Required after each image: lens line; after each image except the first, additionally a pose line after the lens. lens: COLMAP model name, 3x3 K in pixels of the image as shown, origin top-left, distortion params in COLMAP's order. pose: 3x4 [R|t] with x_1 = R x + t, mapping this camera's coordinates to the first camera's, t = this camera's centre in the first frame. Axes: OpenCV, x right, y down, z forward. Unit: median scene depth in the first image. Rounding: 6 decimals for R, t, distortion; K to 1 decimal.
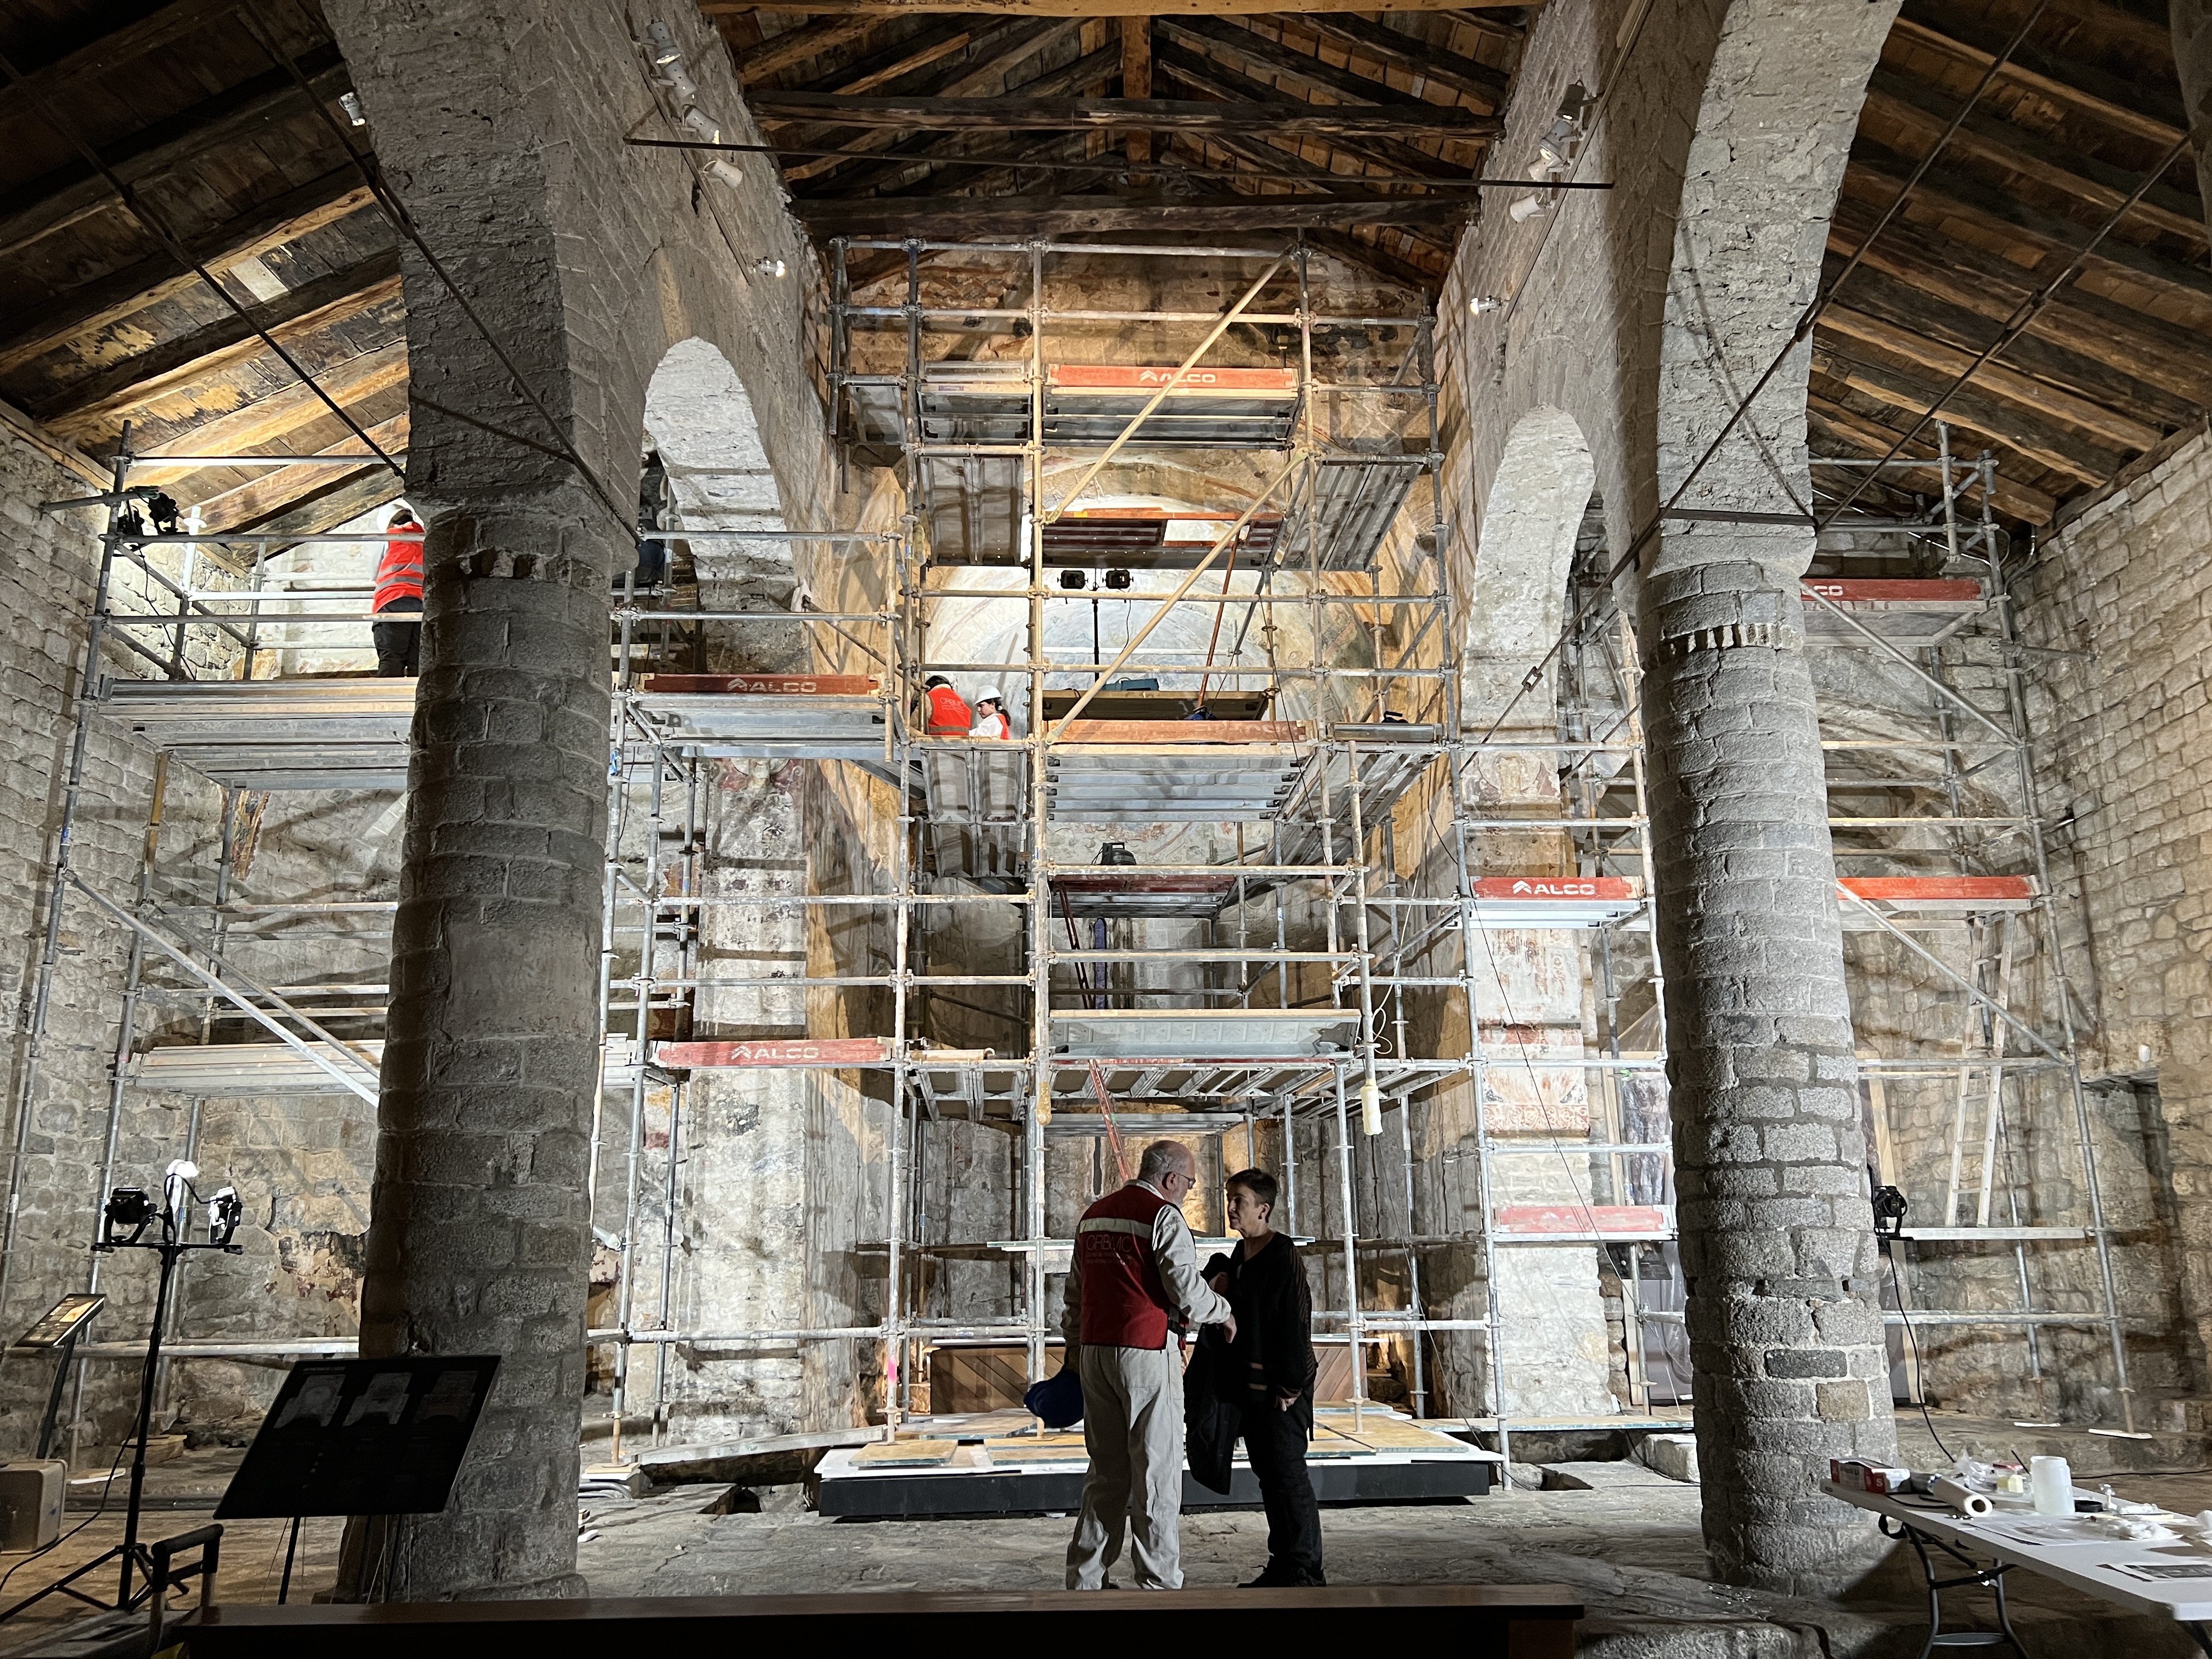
lens RADIAL K [[1729.8, 0, 1106.0], [0, 1729.8, 829.5], [0, 0, 1]] dist [0.034098, -0.000040]
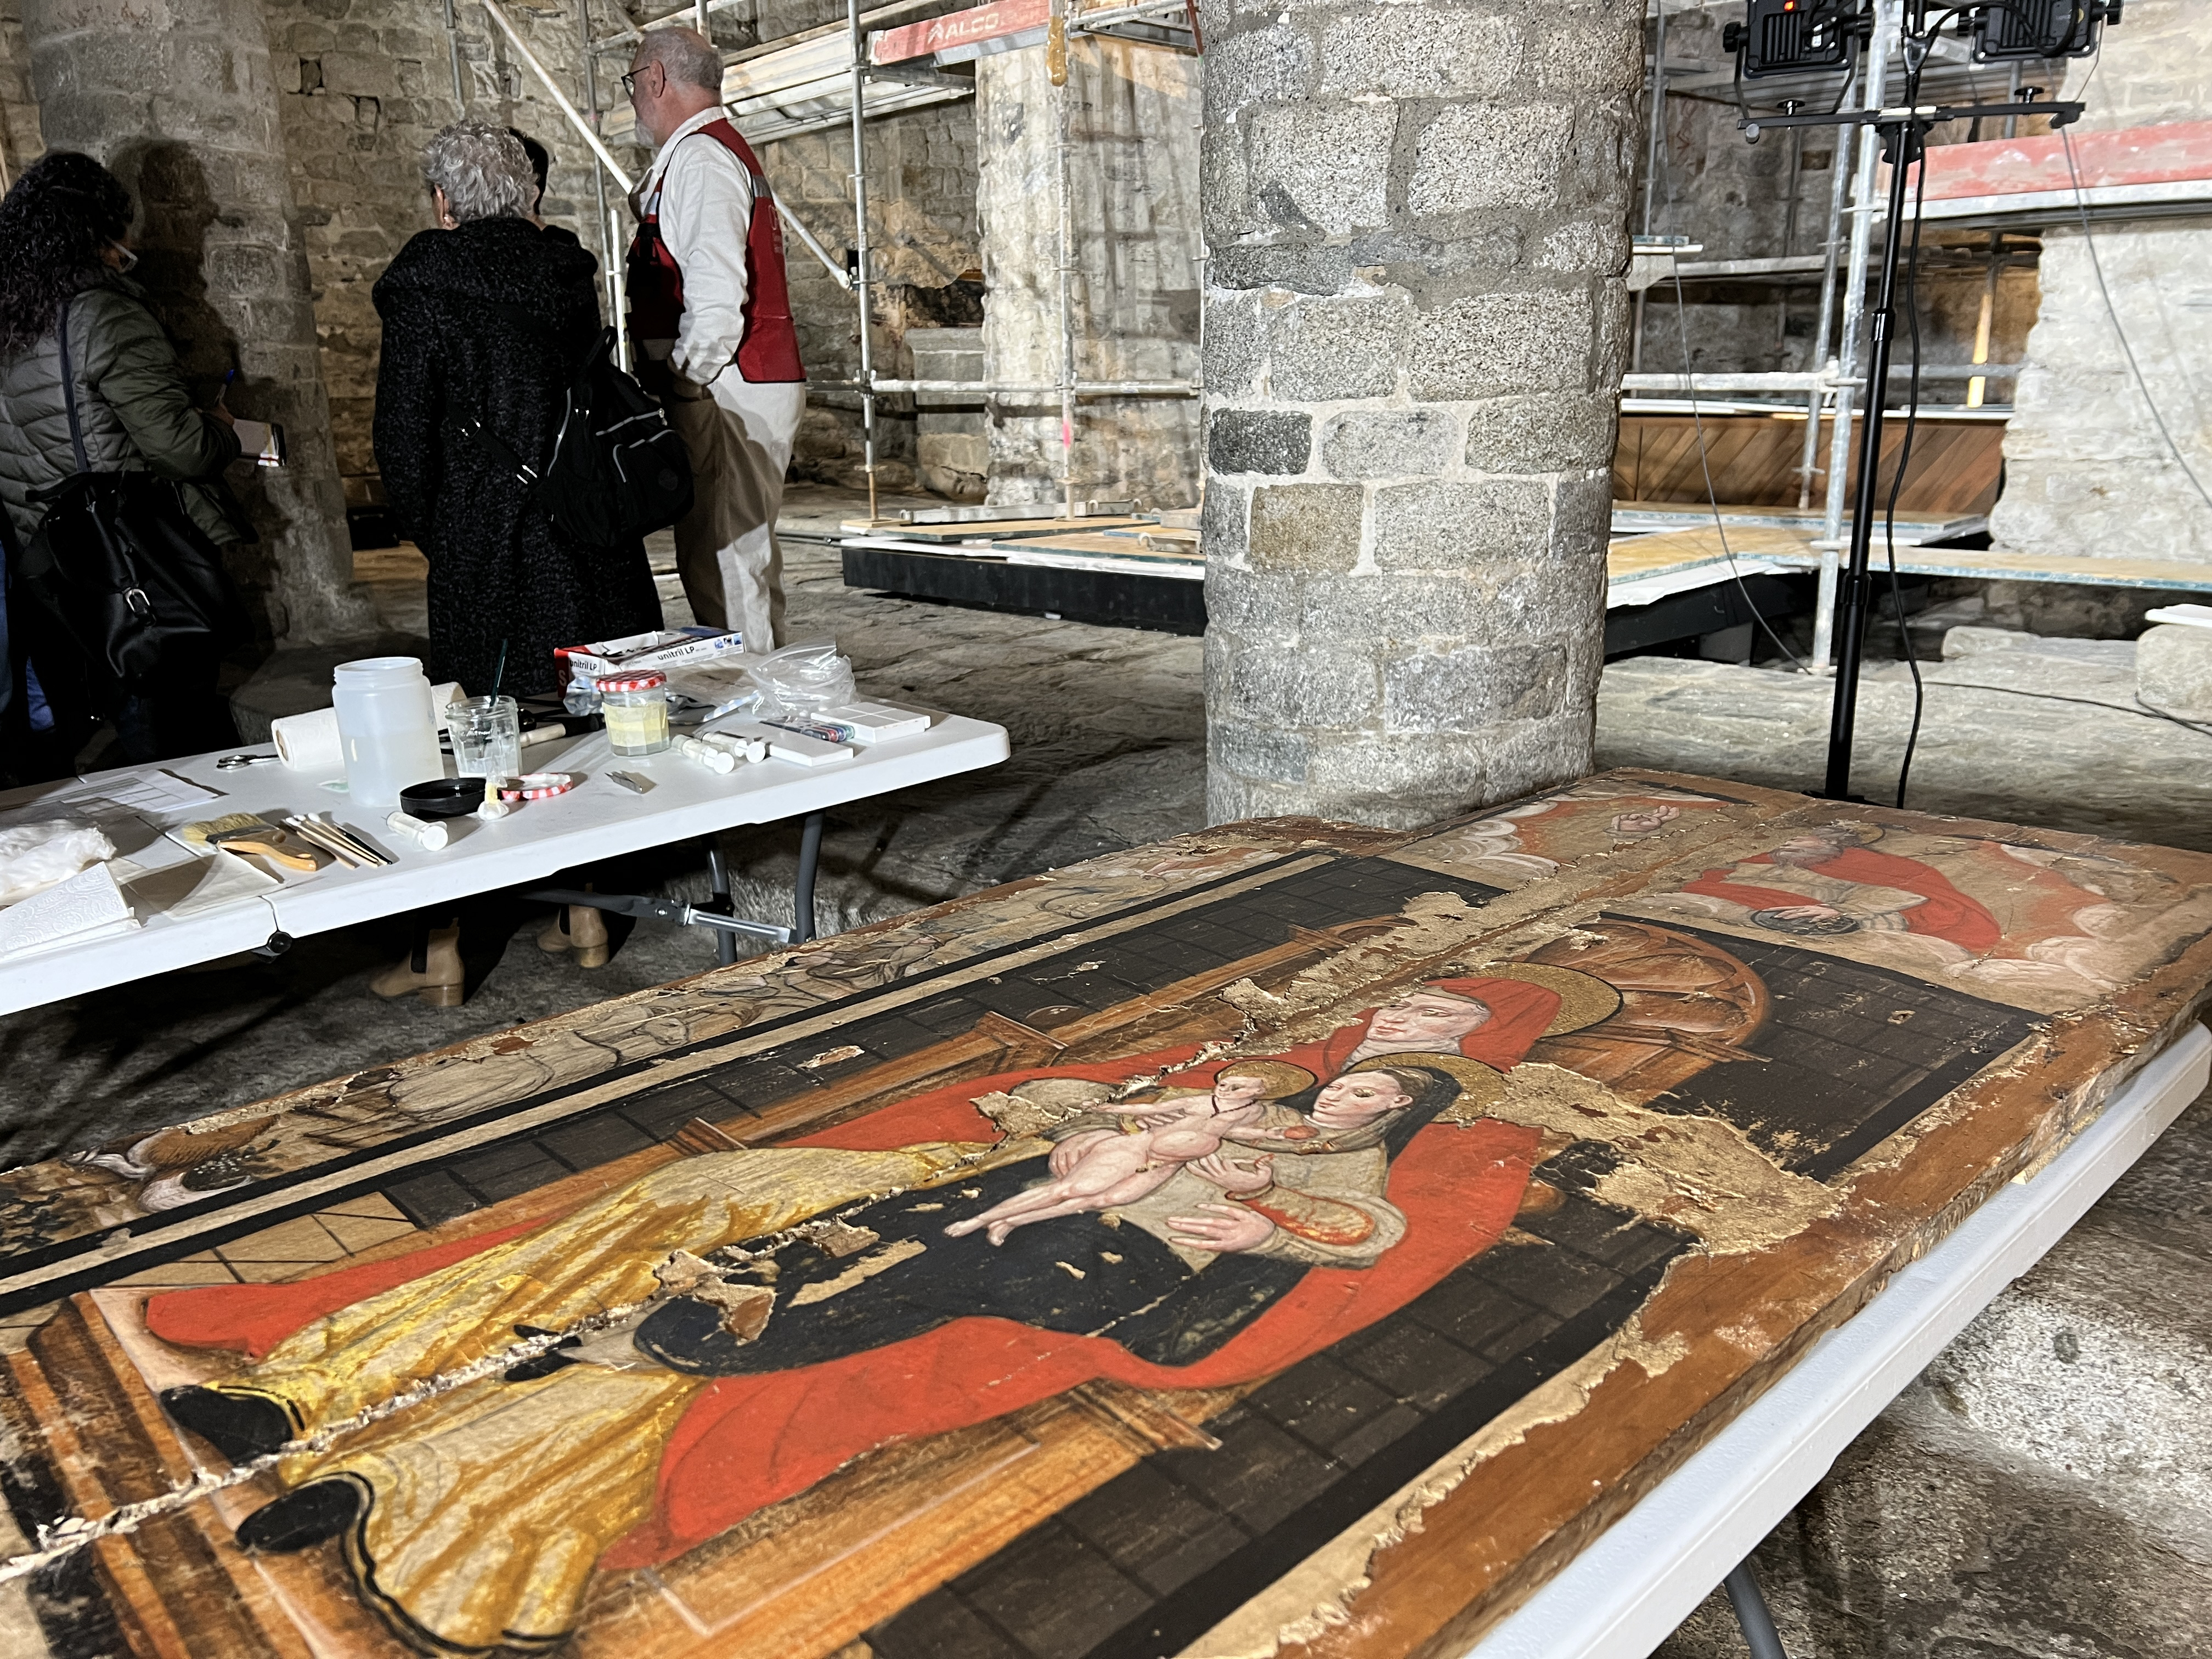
lens RADIAL K [[1728.5, 0, 1106.0], [0, 1728.5, 829.5], [0, 0, 1]] dist [0.003072, 0.000958]
pose [[0.655947, 0.196307, -0.728833, 0.481567], [0.190624, 0.891205, 0.411602, 0.141670], [0.730339, -0.408922, 0.547163, 0.475256]]
